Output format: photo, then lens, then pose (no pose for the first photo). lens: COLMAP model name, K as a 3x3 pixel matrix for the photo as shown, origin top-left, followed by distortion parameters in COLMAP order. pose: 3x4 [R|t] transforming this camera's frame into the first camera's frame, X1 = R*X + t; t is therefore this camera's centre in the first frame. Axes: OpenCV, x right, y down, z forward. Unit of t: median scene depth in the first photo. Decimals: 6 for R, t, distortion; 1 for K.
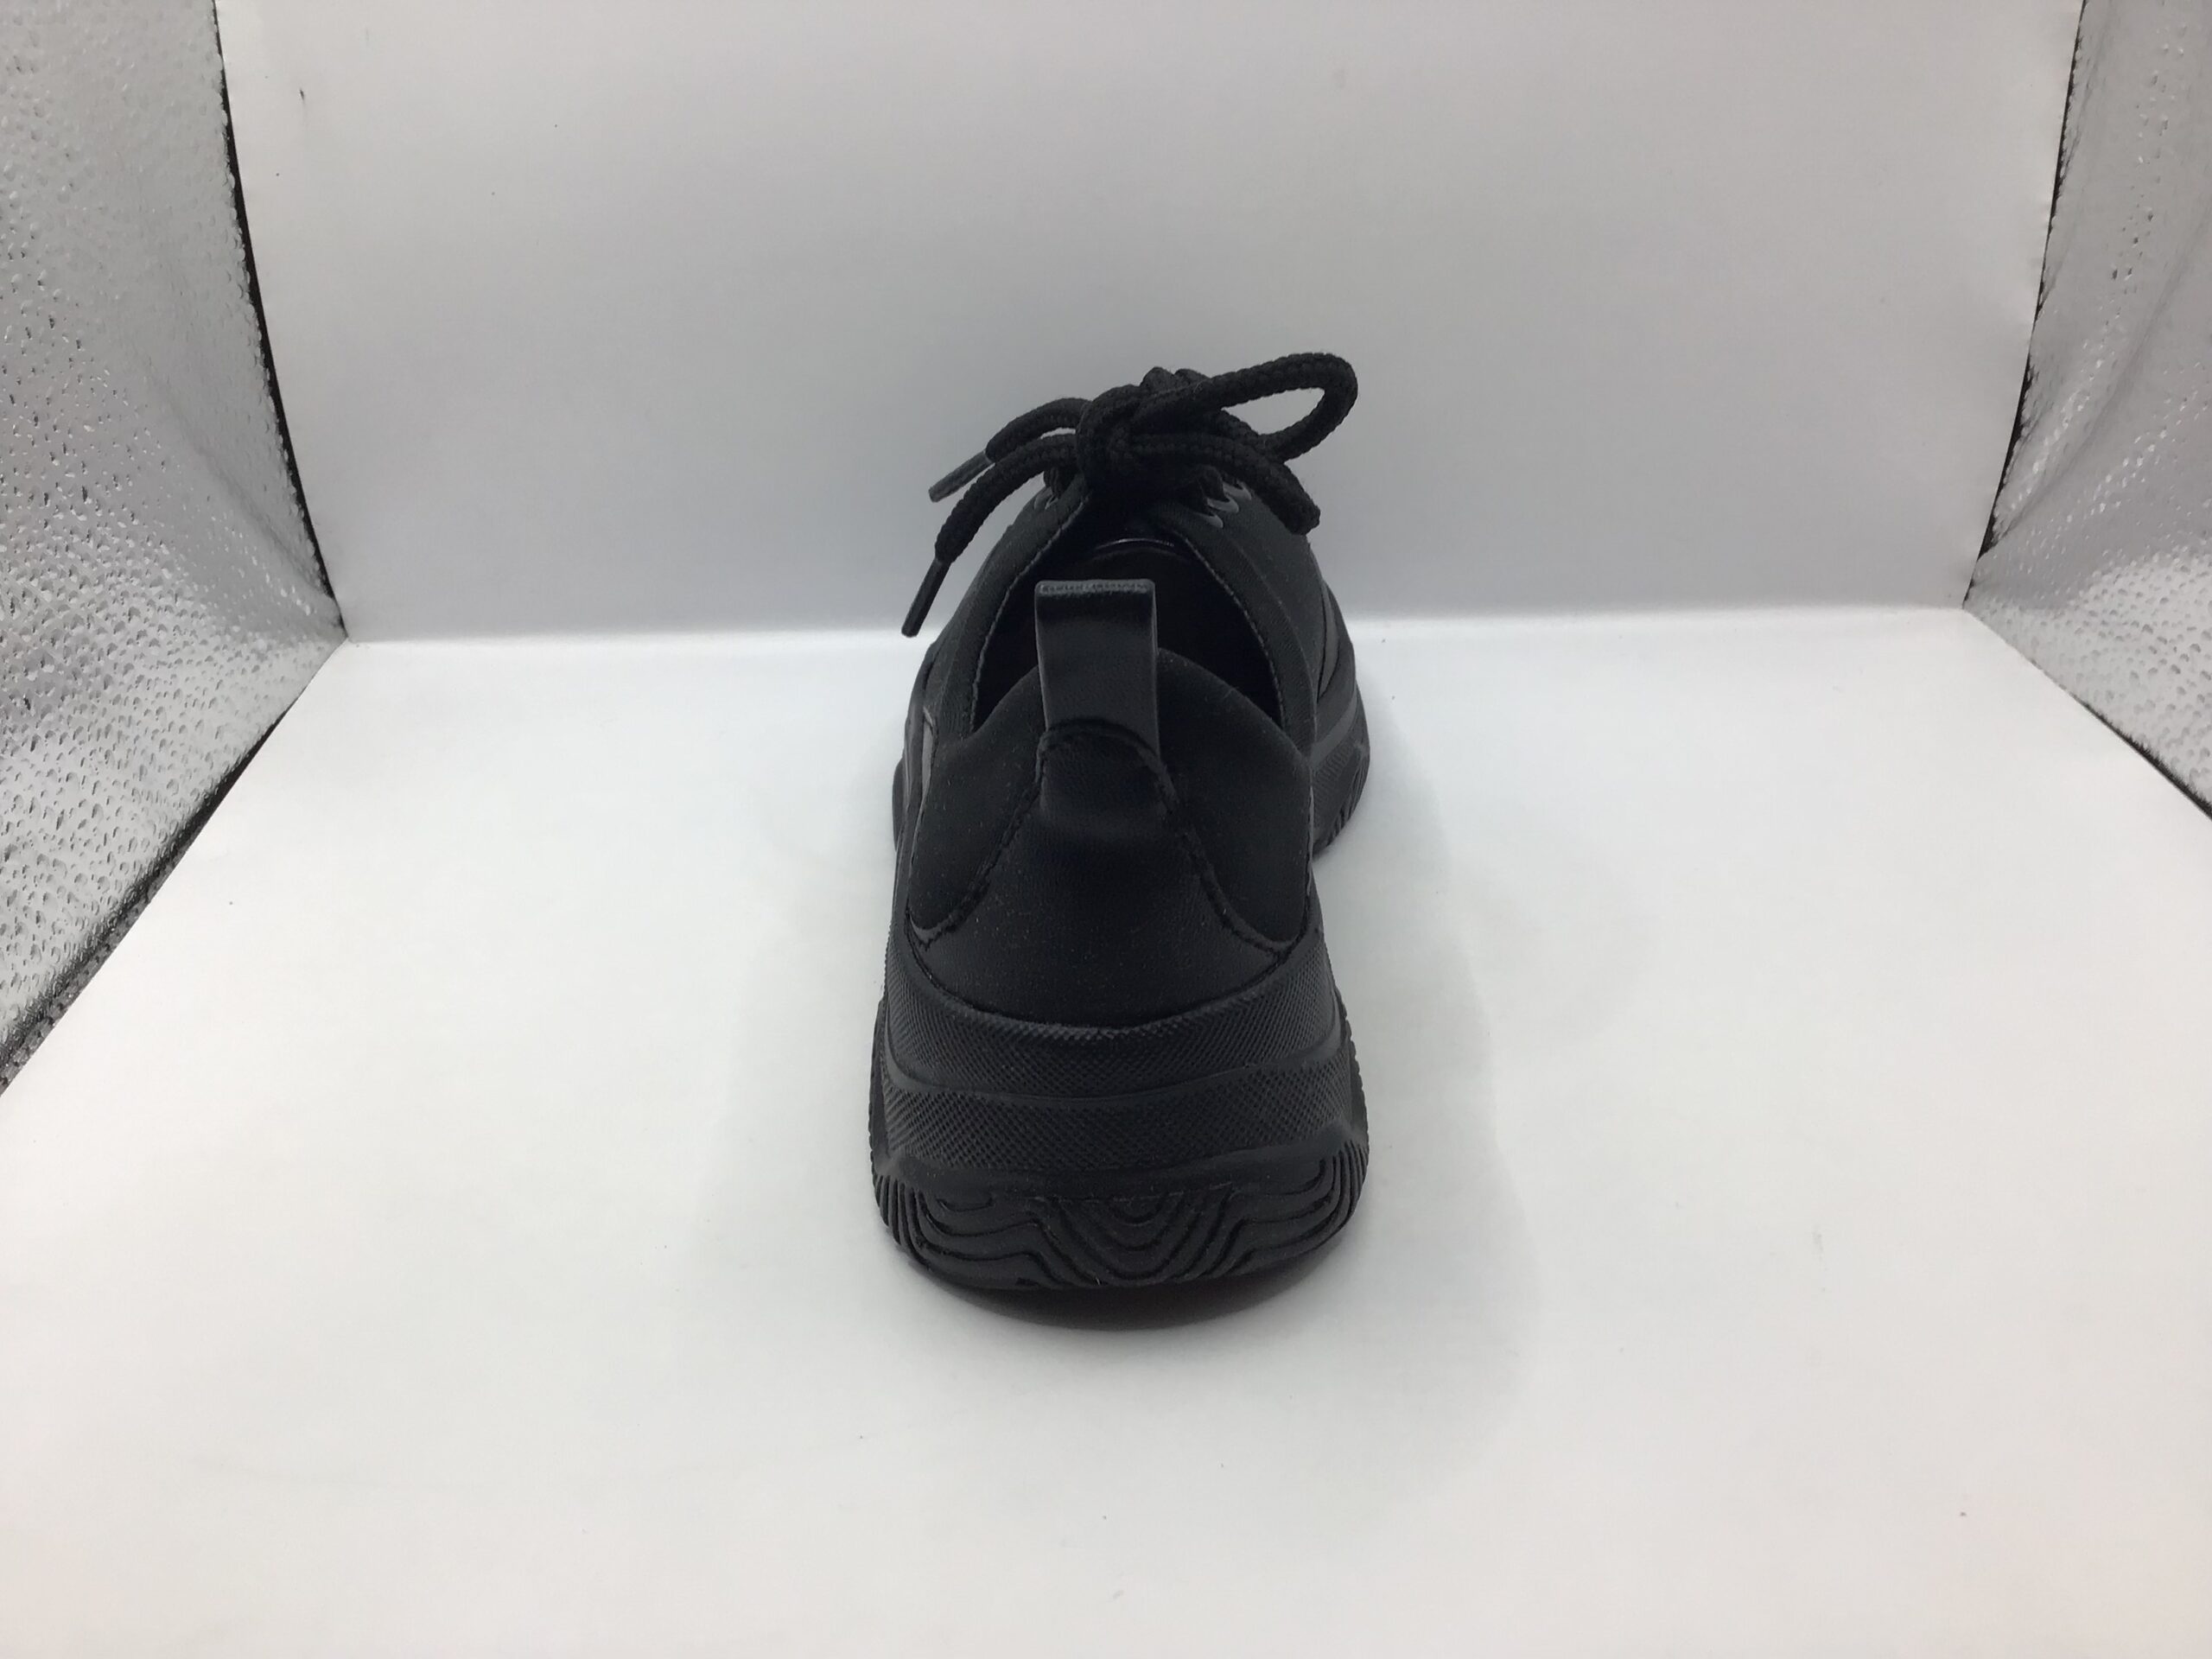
lens RADIAL K [[2095.9, 0, 1093.8], [0, 2095.9, 839.1], [0, 0, 1]] dist [-0.025406, 0.000000]
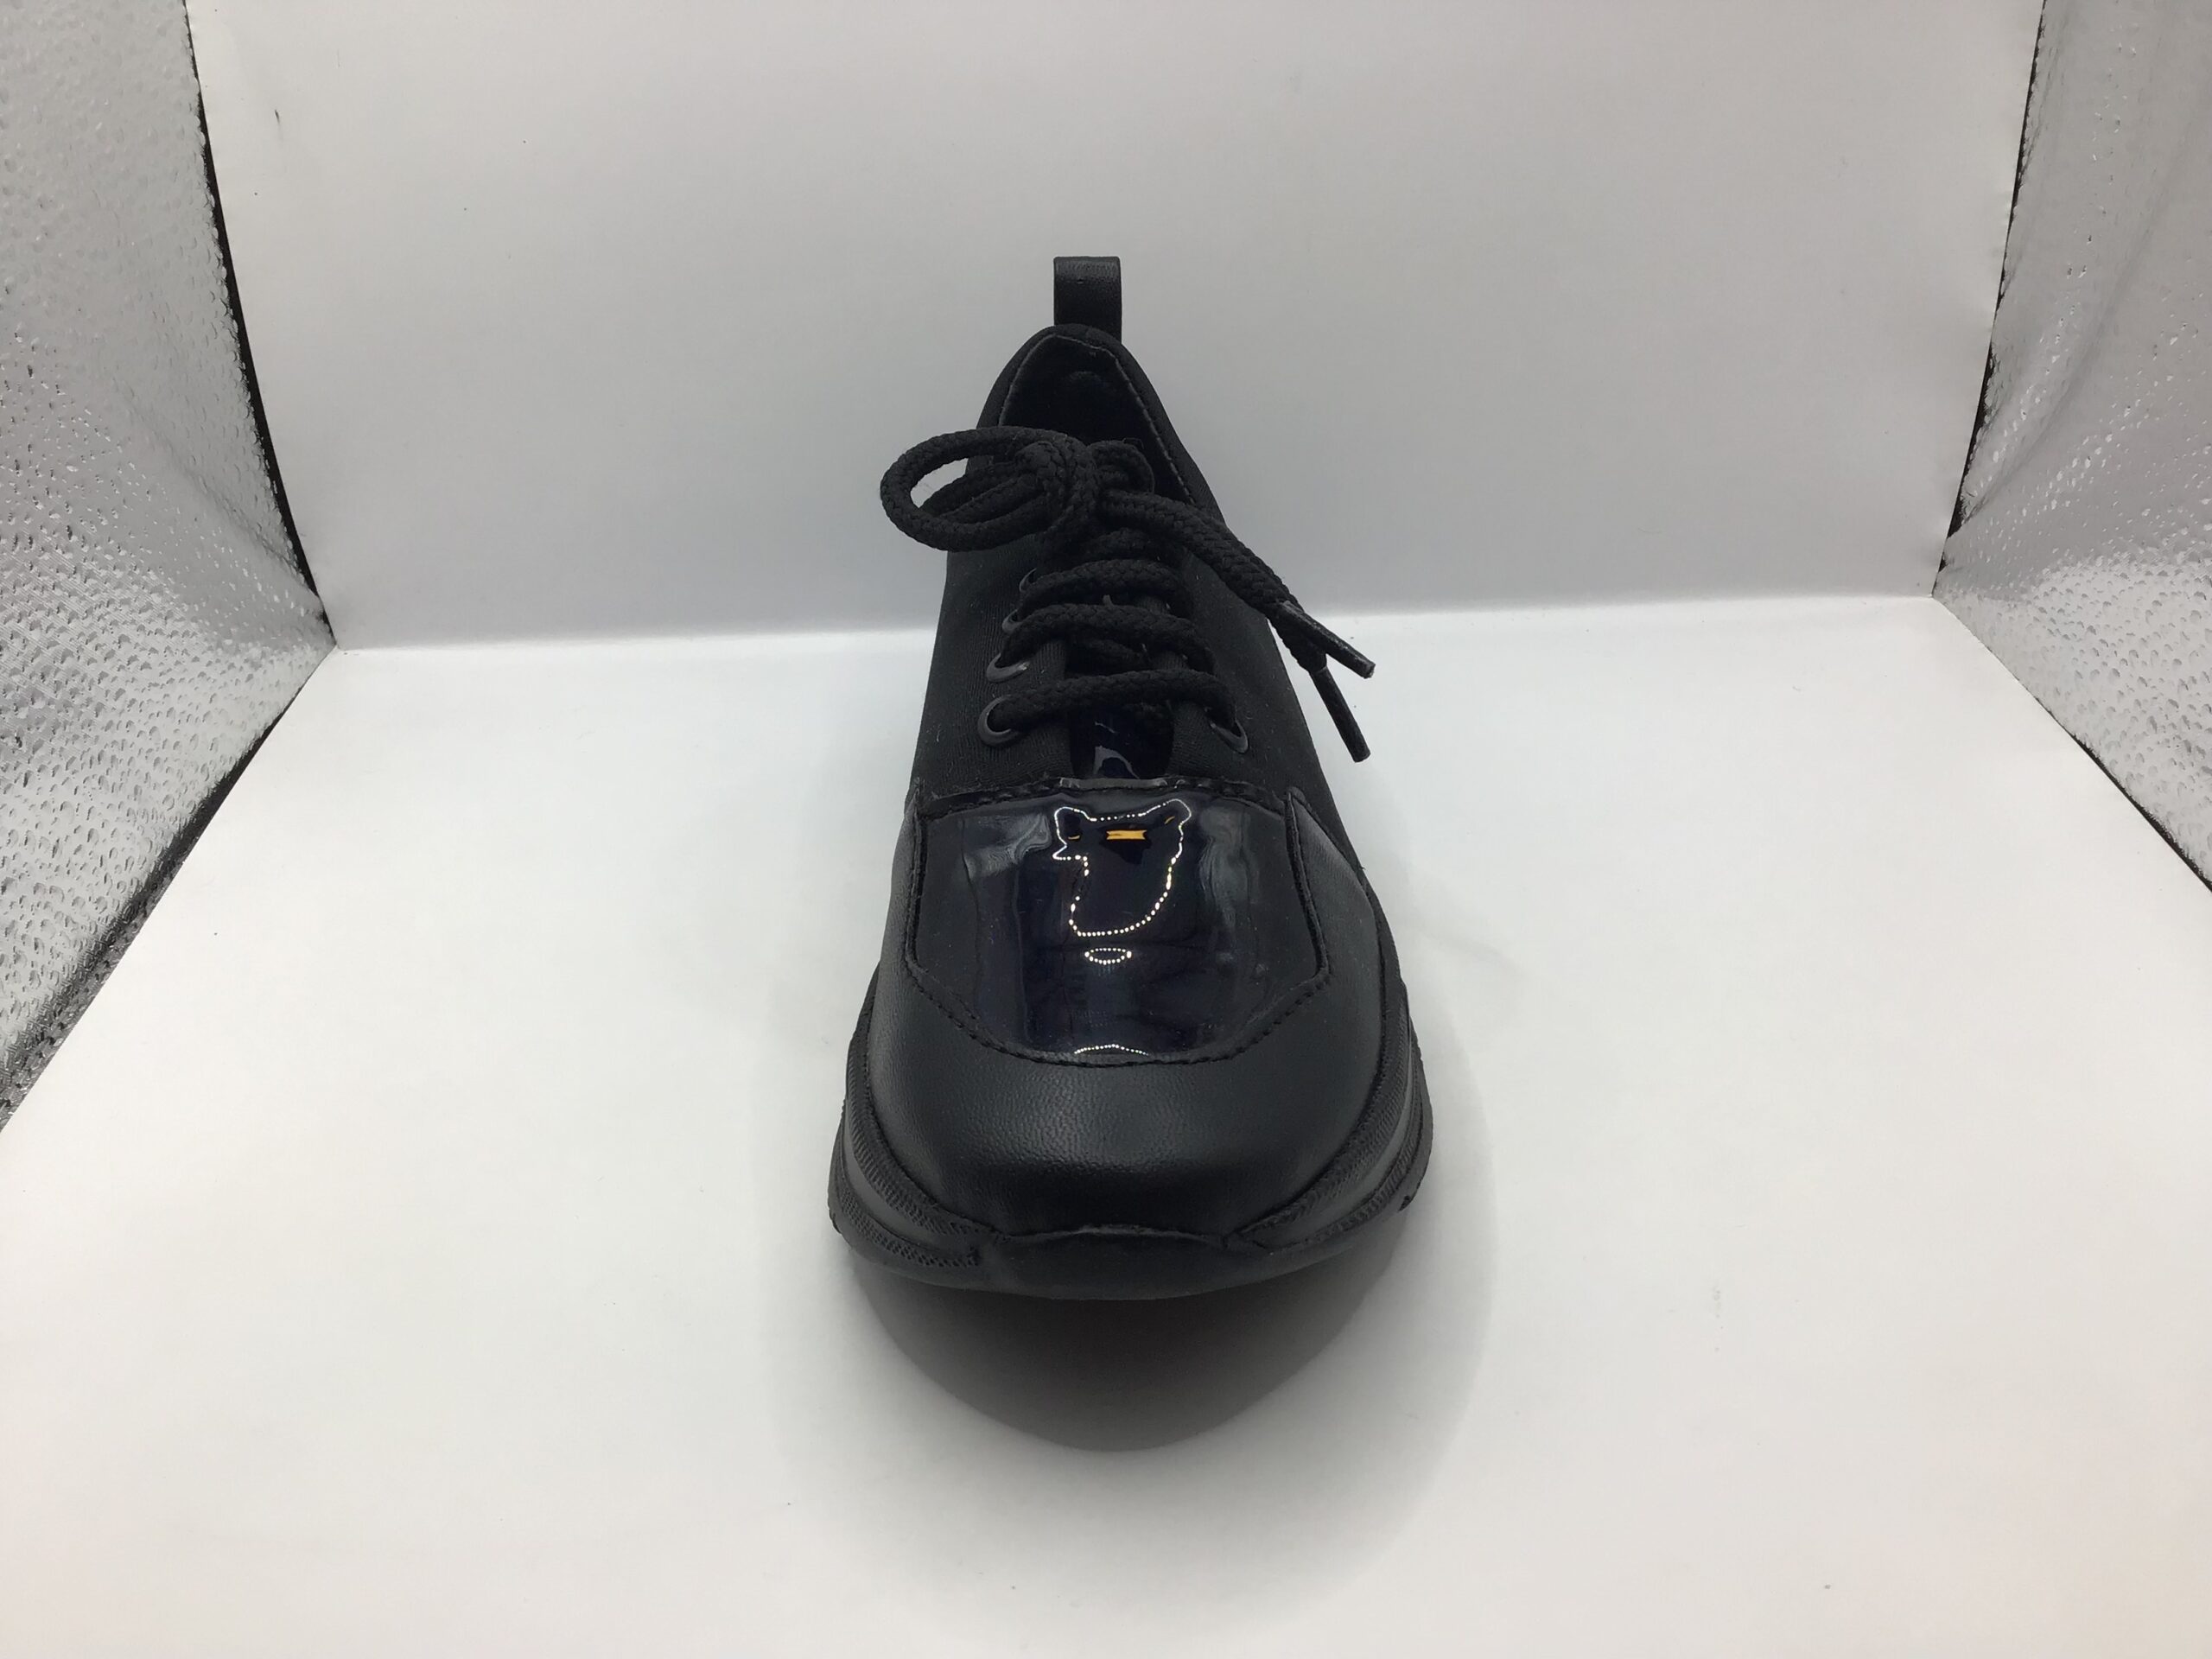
lens RADIAL K [[2095.9, 0, 1092.8], [0, 2095.9, 845.1], [0, 0, 1]] dist [-0.025406, 0.000000]
pose [[0.999533, -0.004630, -0.030193, 0.052566], [0.006394, 0.998260, 0.058619, -0.060589], [0.029869, -0.058785, 0.997824, -0.031290]]
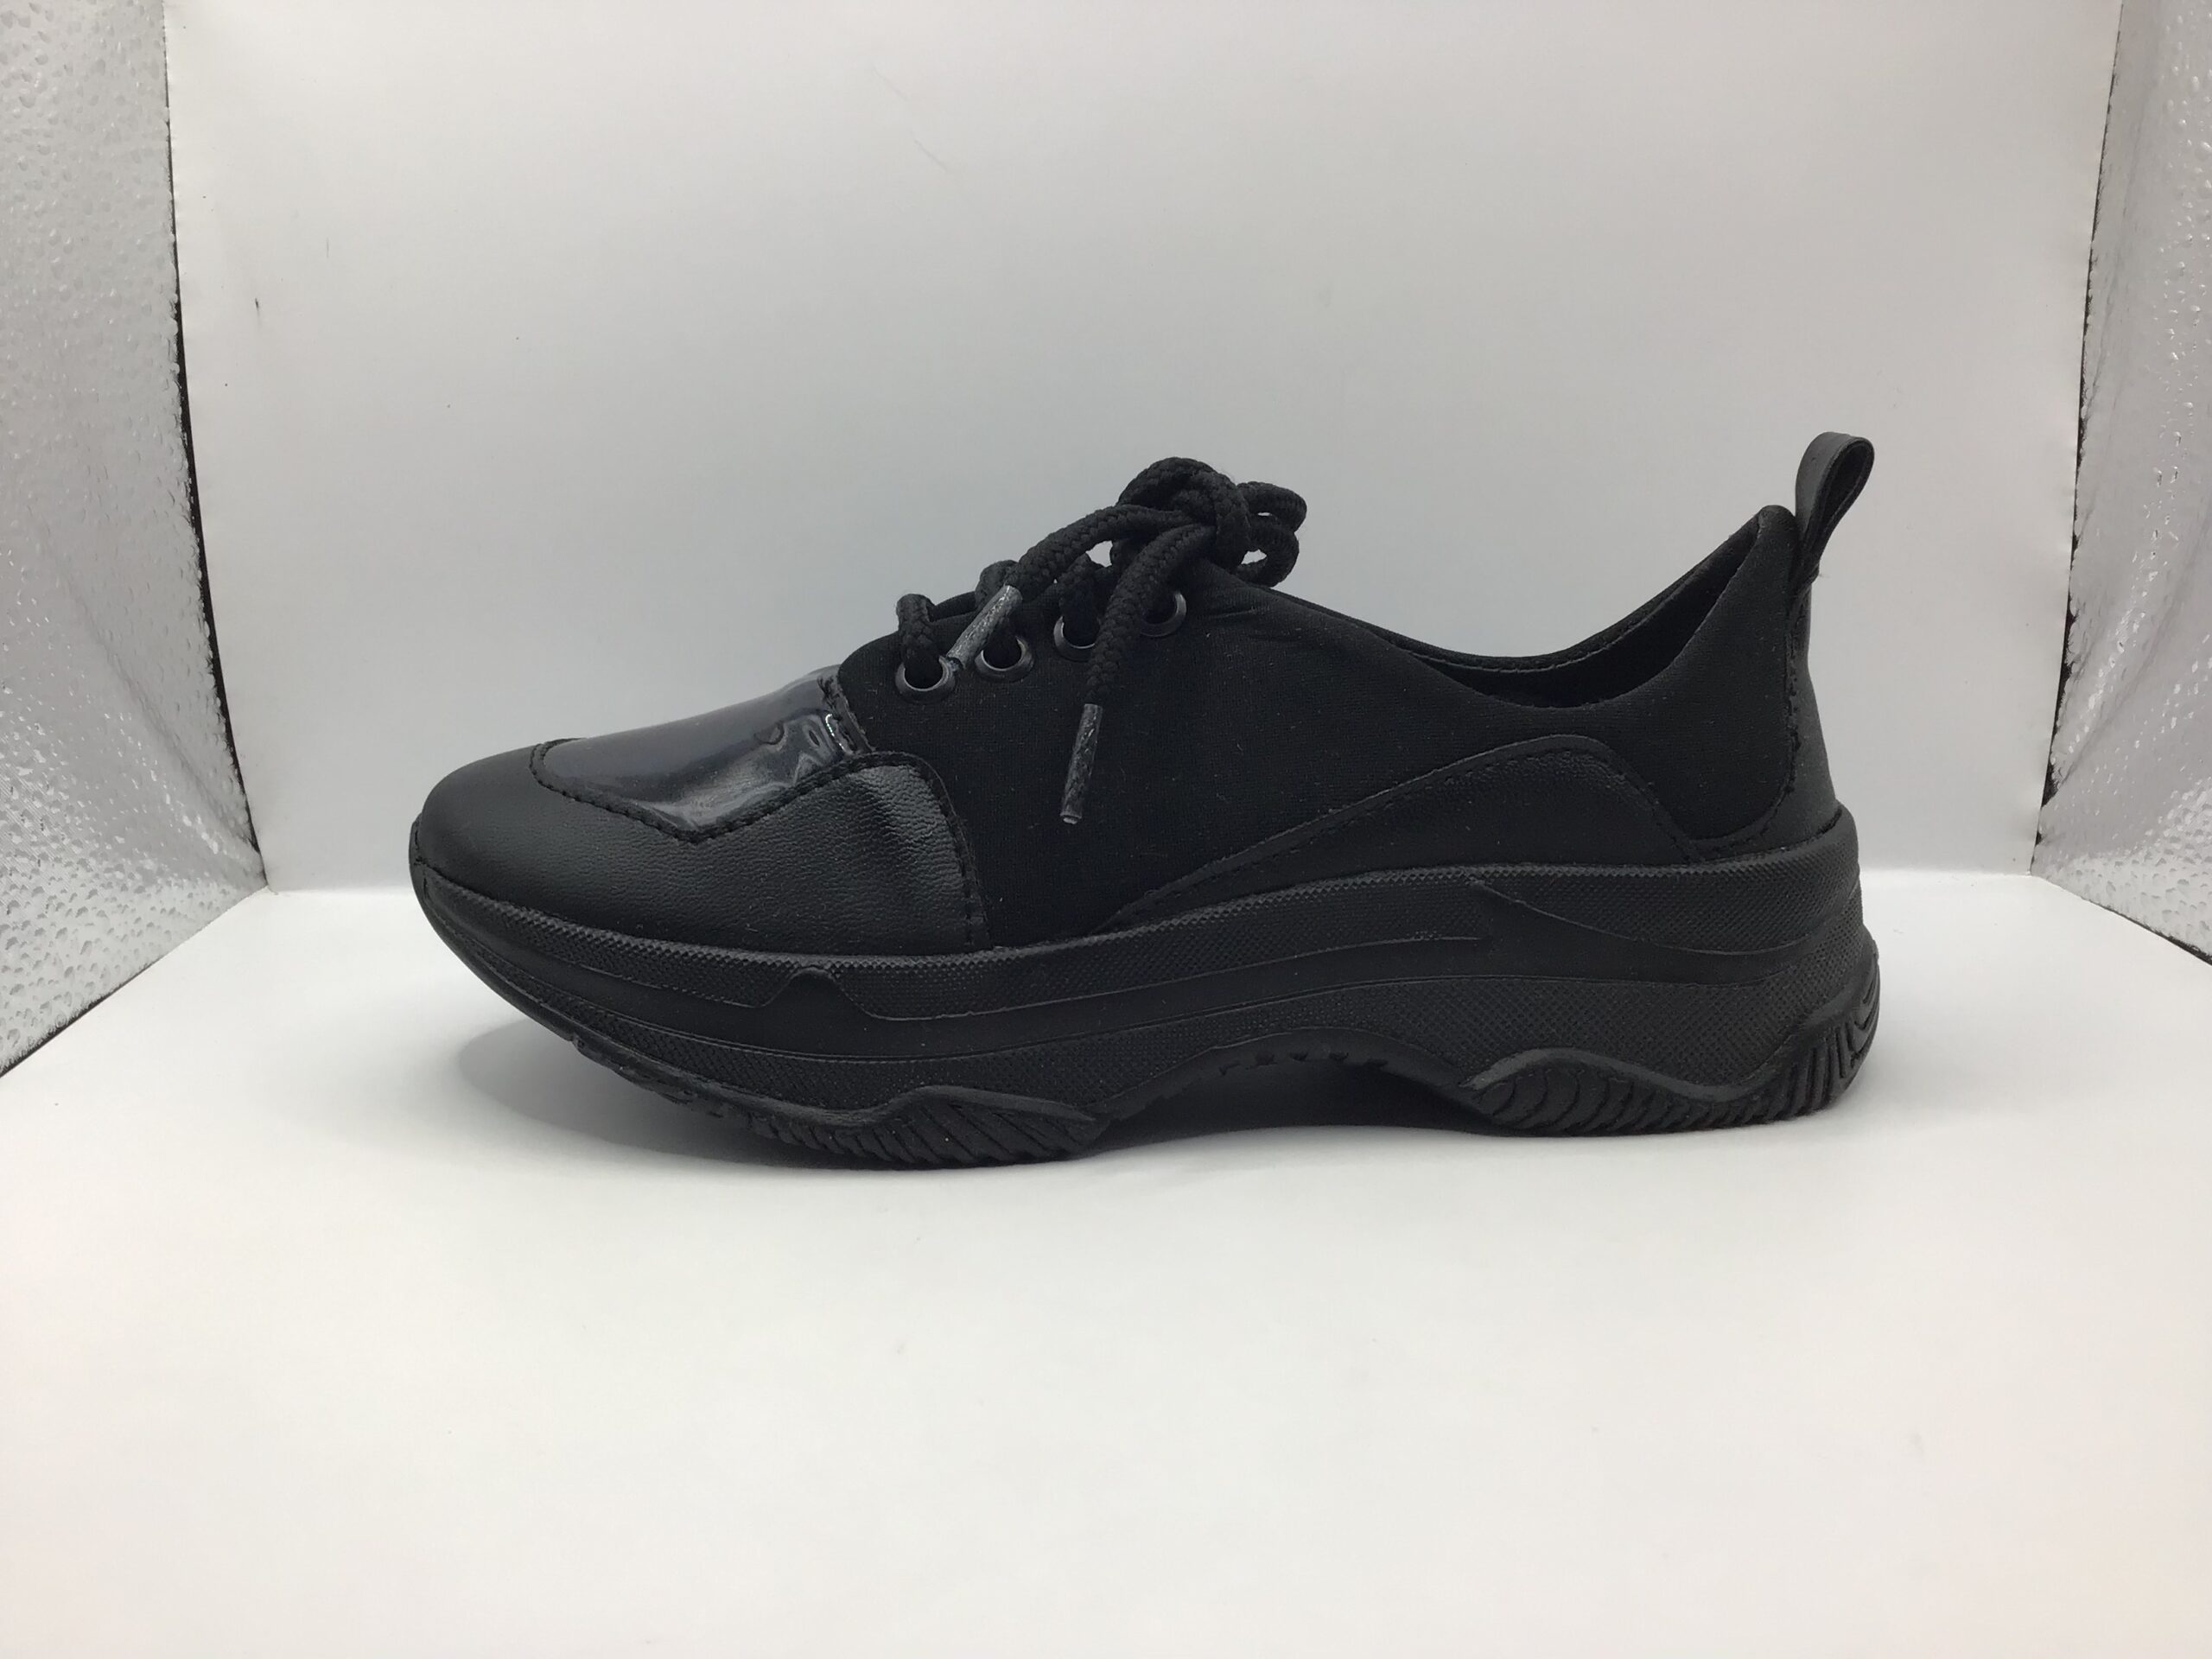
lens RADIAL K [[2095.9, 0, 1101.8], [0, 2095.9, 822.5], [0, 0, 1]] dist [-0.025406, 0.000000]
pose [[0.999970, 0.003922, -0.006623, 0.021675], [-0.005377, 0.971606, -0.236544, 0.108481], [0.005507, 0.236573, 0.971598, 0.127376]]
